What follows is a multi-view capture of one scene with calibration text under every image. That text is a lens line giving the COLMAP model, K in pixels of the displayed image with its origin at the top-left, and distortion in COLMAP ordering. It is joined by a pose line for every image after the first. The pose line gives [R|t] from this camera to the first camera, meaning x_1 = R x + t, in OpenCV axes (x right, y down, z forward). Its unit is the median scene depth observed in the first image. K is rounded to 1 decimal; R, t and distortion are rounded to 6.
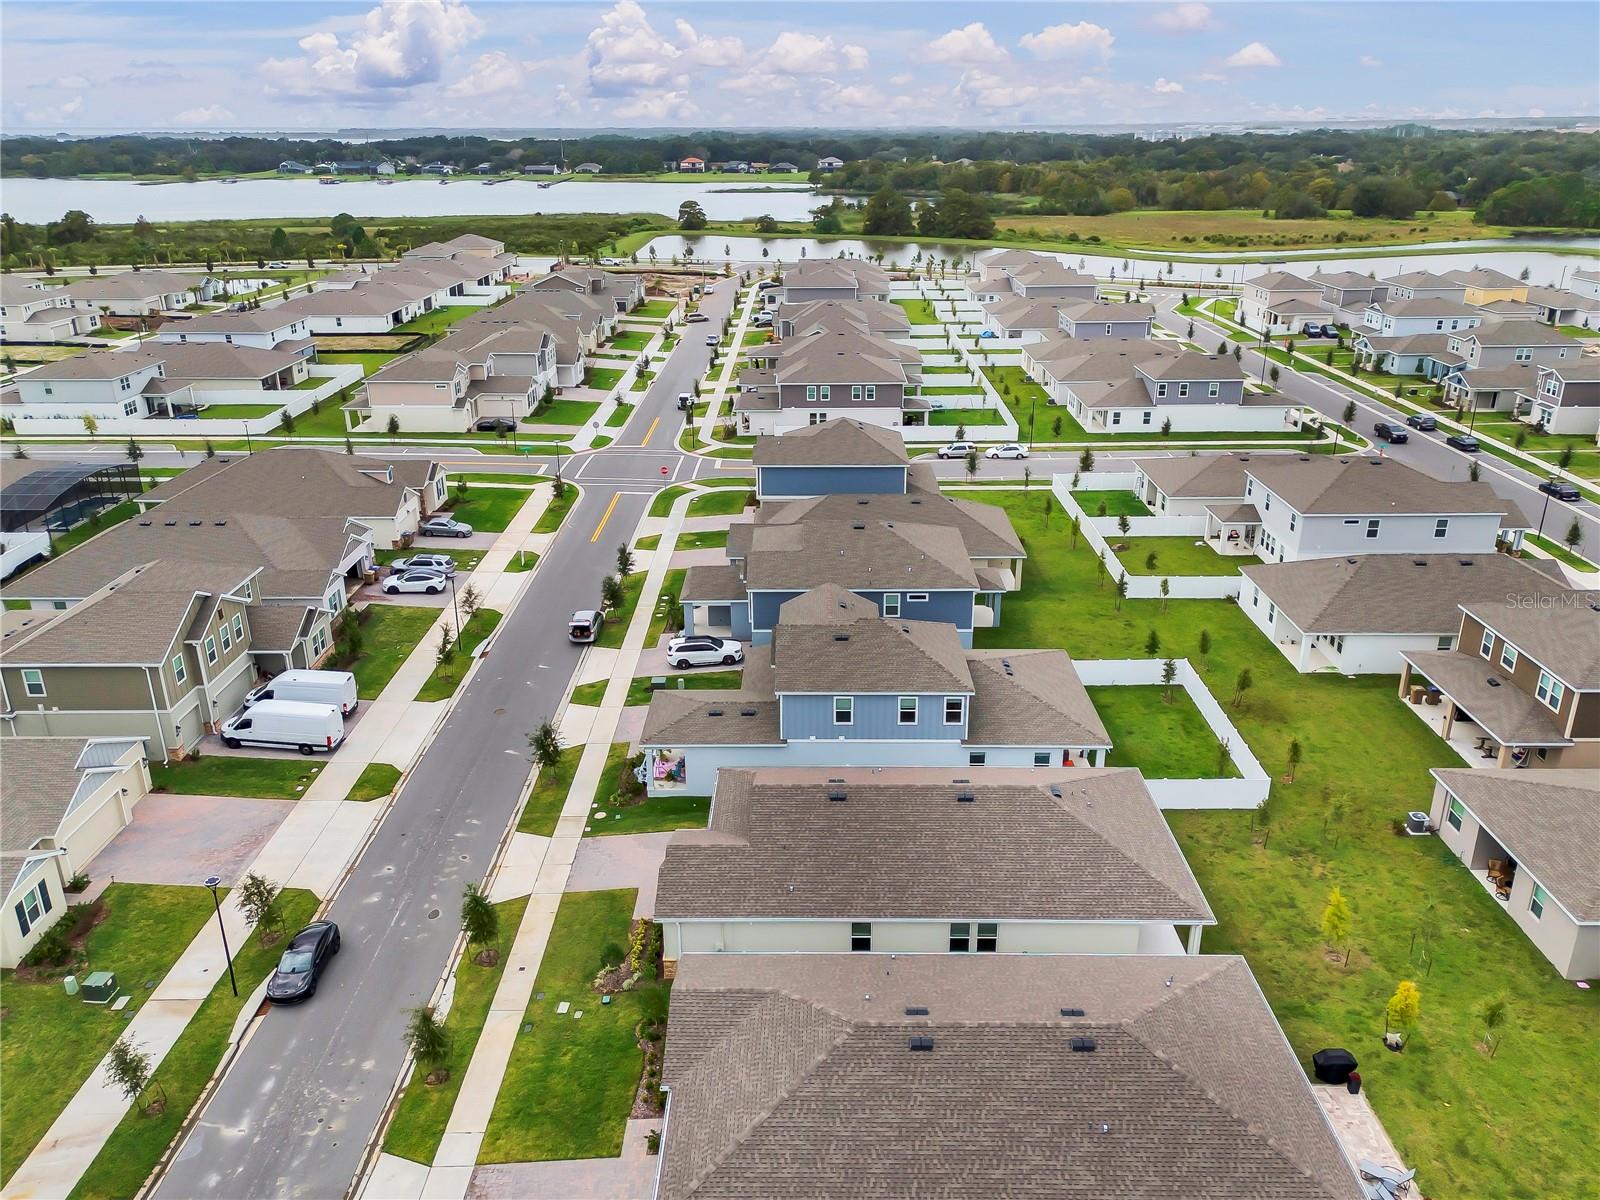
lens RADIAL K [[1190.4, 0, 820.5], [0, 1190.4, 596.5], [0, 0, 1]] dist [0.003047, -0.002396]
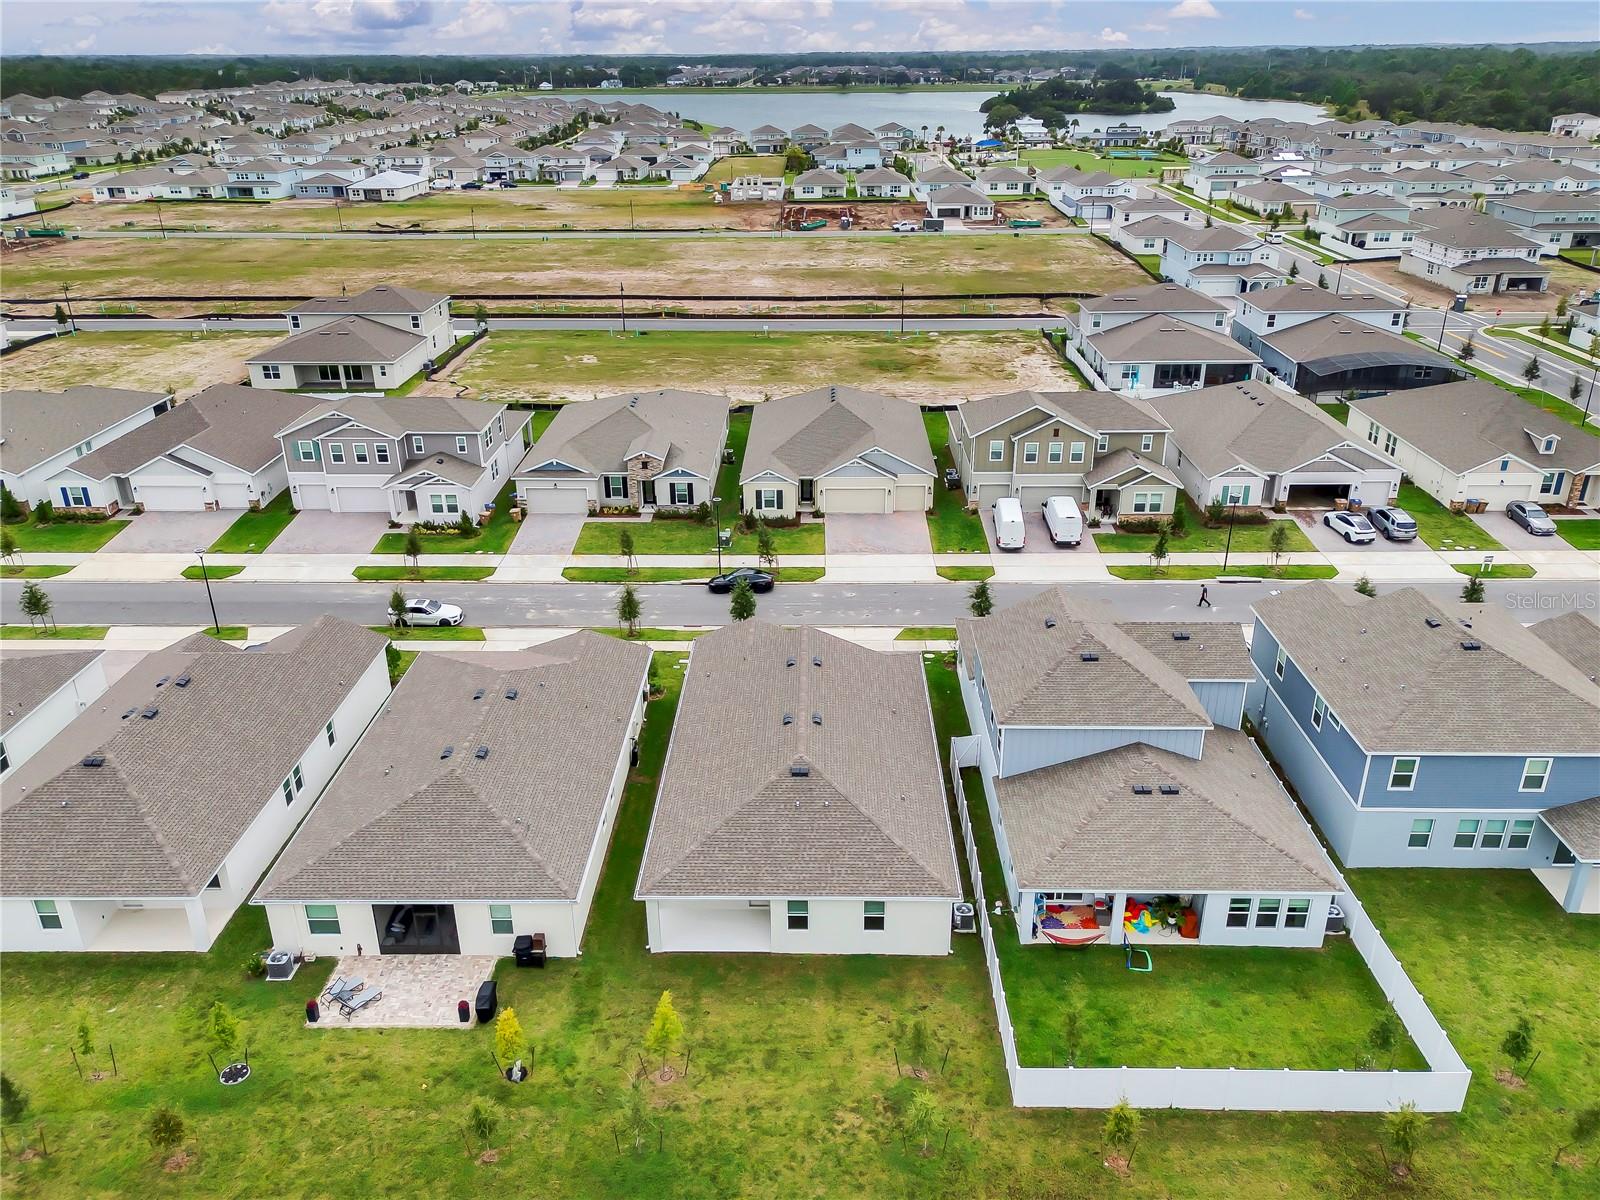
lens RADIAL K [[1199.0, 0, 800.0], [0, 1199.0, 600.0], [0, 0, 1]] dist [0.056721, -0.043176]
pose [[-0.024075, 0.412126, -0.910809, 1.025220], [-0.350167, 0.849879, 0.393812, -0.331727], [0.936378, 0.328416, 0.123852, 0.847141]]
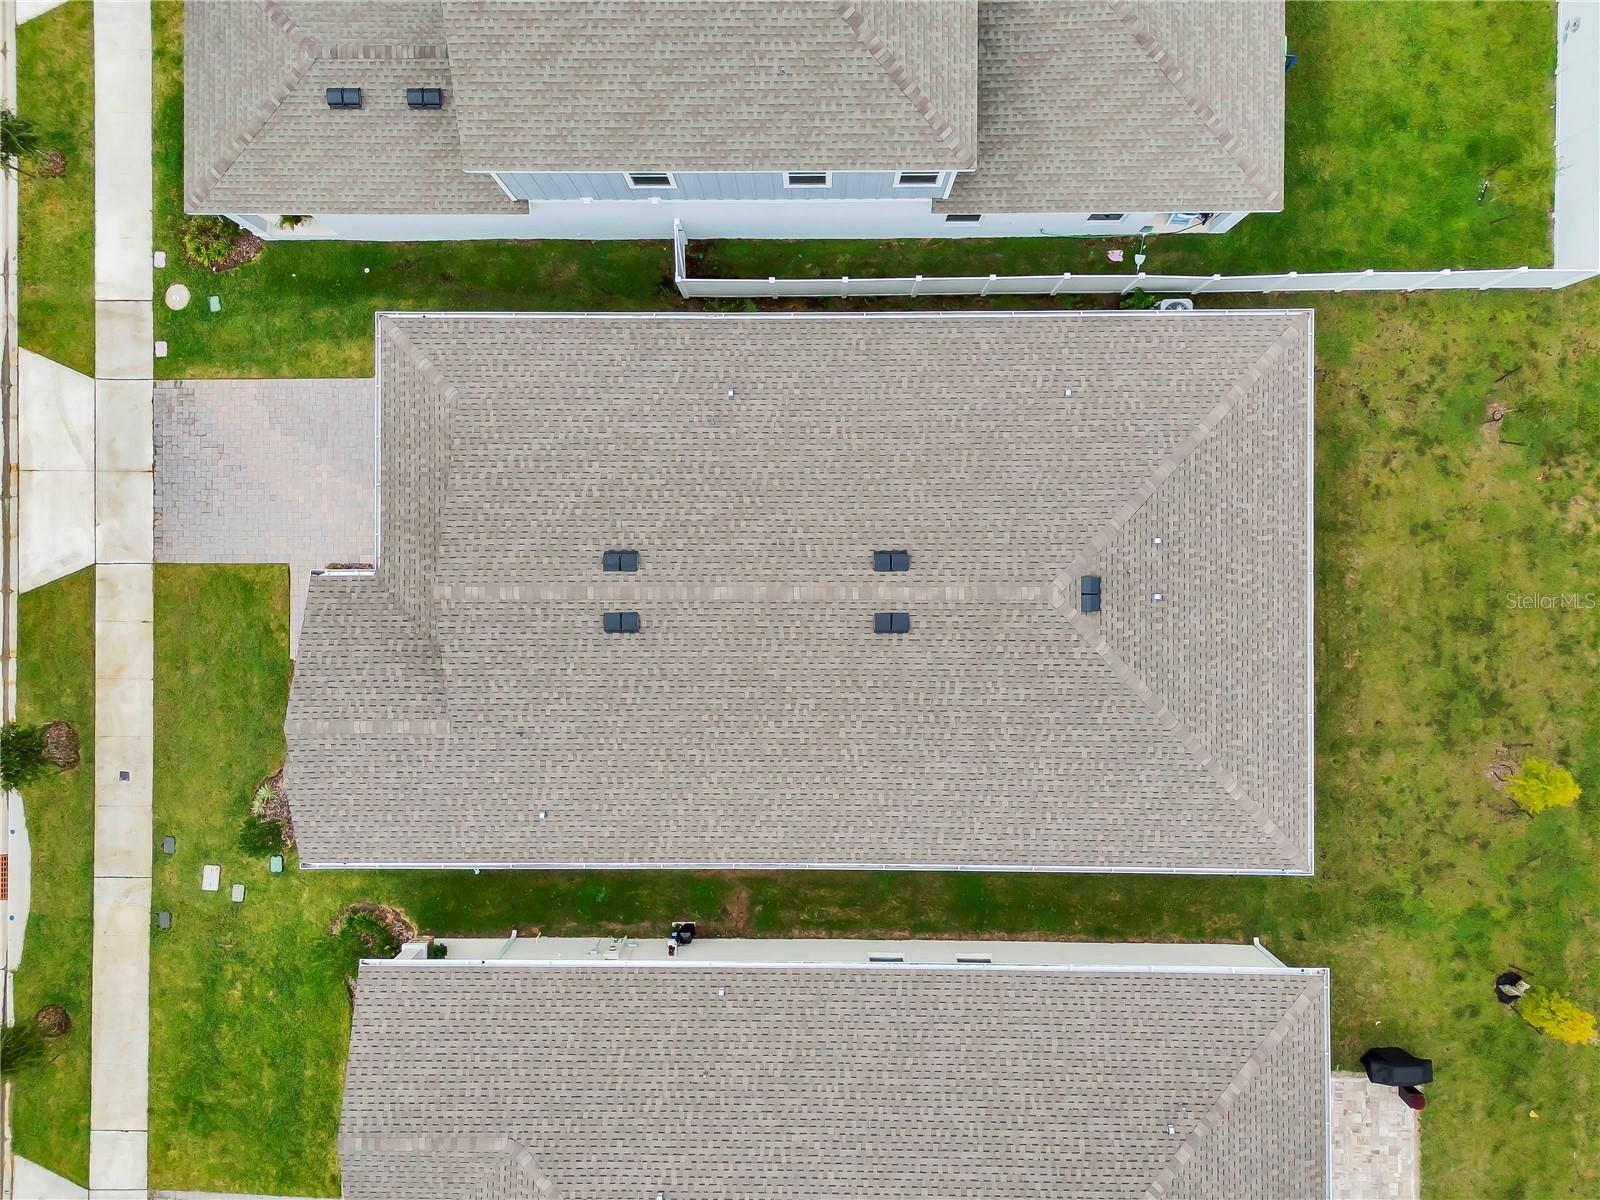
lens RADIAL K [[1199.0, 0, 800.0], [0, 1199.0, 600.0], [0, 0, 1]] dist [0.056721, -0.043176]
pose [[0.999929, 0.009446, -0.007285, 0.088124], [0.003295, 0.368281, 0.929709, -0.274348], [0.011465, -0.929666, 0.368224, 0.828825]]
